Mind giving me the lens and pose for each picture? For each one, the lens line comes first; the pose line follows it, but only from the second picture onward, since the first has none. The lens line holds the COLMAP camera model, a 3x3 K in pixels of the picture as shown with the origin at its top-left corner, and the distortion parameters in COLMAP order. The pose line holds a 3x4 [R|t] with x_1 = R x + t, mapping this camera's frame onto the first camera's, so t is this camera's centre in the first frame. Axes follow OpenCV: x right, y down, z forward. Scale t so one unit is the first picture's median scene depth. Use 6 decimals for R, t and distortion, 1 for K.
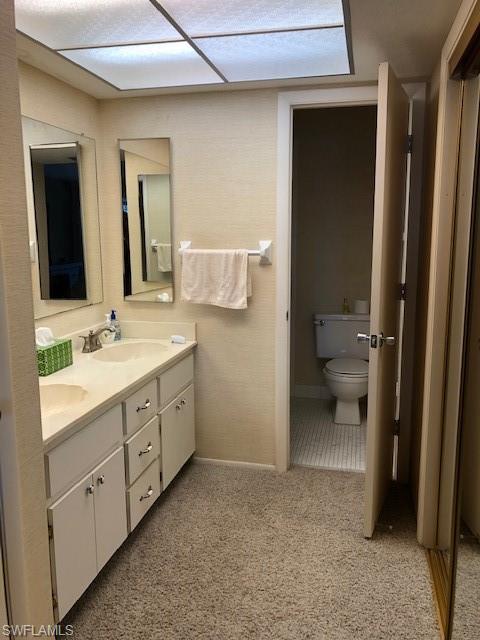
lens RADIAL K [[522.7, 0, 240.9], [0, 522.7, 311.0], [0, 0, 1]] dist [0.121241, -0.179125]
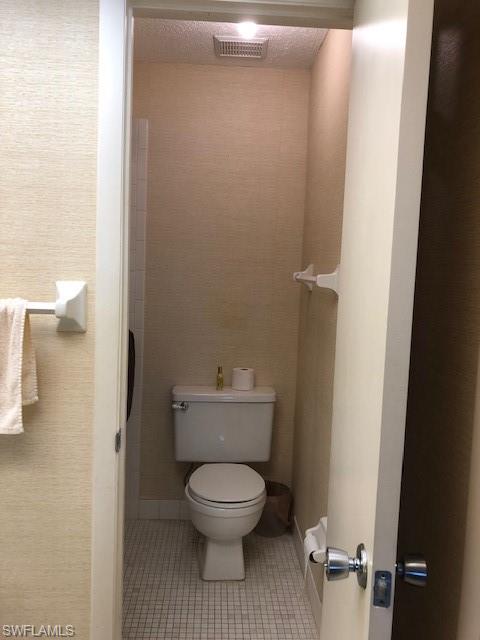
lens RADIAL K [[522.7, 0, 240.9], [0, 522.7, 311.0], [0, 0, 1]] dist [0.121241, -0.179125]
pose [[0.962027, 0.015109, 0.272534, 0.063858], [0.000496, 0.998368, -0.057100, -0.080981], [-0.272952, 0.055066, 0.960450, 0.512263]]
